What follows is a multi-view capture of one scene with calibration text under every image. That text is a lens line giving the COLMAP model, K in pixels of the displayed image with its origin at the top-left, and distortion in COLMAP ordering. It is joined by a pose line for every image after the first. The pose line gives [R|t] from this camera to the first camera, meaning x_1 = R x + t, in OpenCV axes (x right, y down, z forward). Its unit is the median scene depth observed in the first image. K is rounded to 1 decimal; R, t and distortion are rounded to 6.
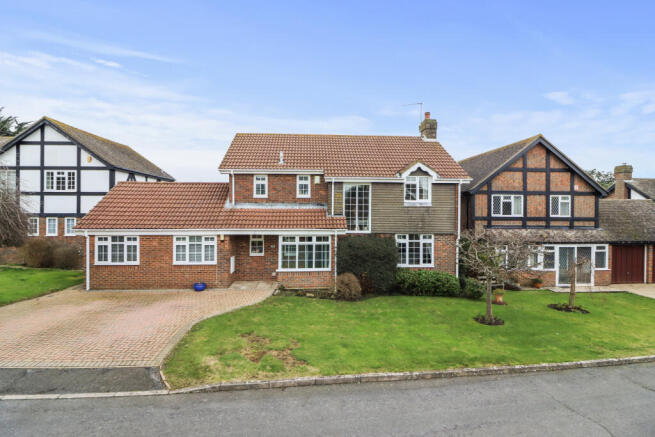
lens RADIAL K [[316.8, 0, 324.0], [0, 316.8, 209.9], [0, 0, 1]] dist [0.002519, -0.012309]
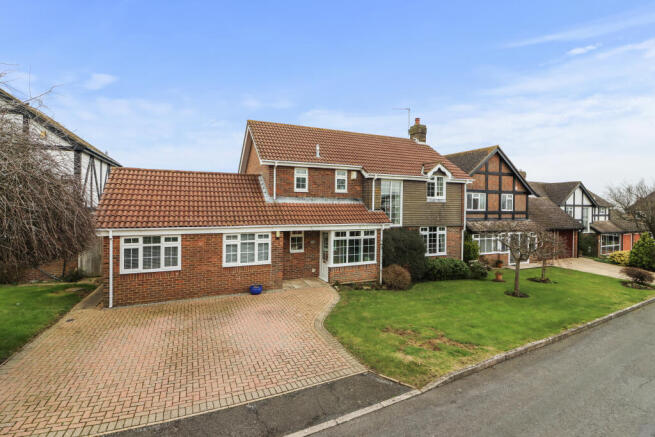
lens RADIAL K [[316.8, 0, 324.0], [0, 316.8, 209.9], [0, 0, 1]] dist [0.002519, -0.012309]
pose [[0.933118, -0.000163, 0.359571, -0.517734], [-0.008333, 0.999722, 0.022078, -0.005856], [-0.359475, -0.023598, 0.932856, 0.088449]]
